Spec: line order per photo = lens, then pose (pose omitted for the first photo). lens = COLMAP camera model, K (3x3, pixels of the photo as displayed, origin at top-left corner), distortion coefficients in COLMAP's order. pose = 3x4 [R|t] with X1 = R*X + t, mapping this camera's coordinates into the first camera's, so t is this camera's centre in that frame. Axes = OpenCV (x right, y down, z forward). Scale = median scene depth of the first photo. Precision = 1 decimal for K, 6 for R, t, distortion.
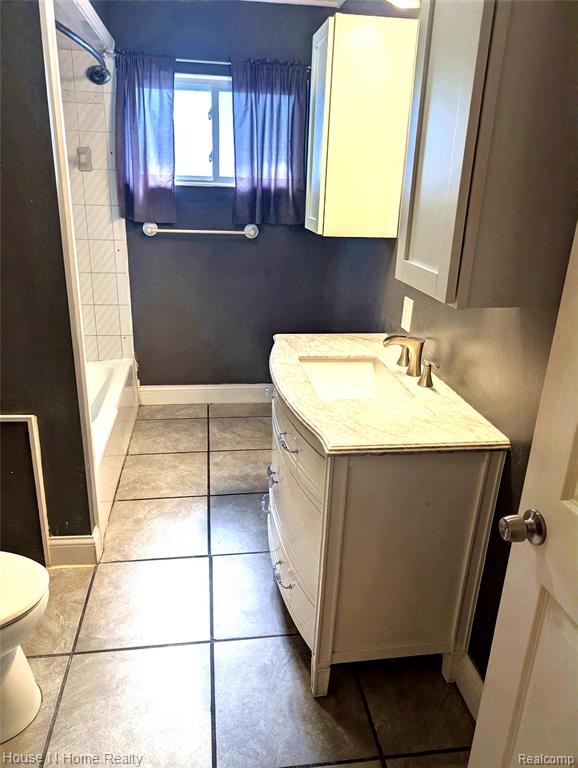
lens RADIAL K [[549.7, 0, 287.4], [0, 549.7, 382.6], [0, 0, 1]] dist [0.014451, -0.013253]
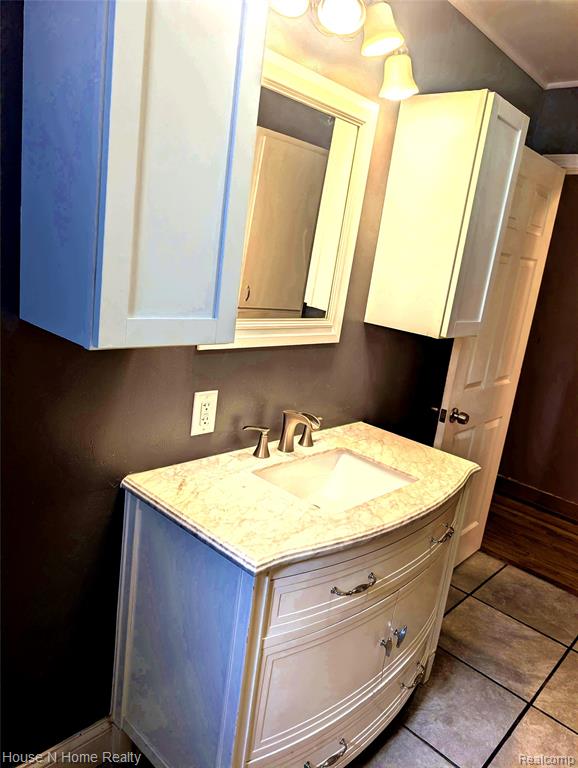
lens RADIAL K [[549.7, 0, 288.9], [0, 549.7, 386.0], [0, 0, 1]] dist [0.014451, -0.013253]
pose [[-0.615387, -0.293411, 0.731579, -0.485456], [0.126768, 0.879212, 0.459256, -0.623389], [-0.777964, 0.375361, -0.503861, 1.685449]]
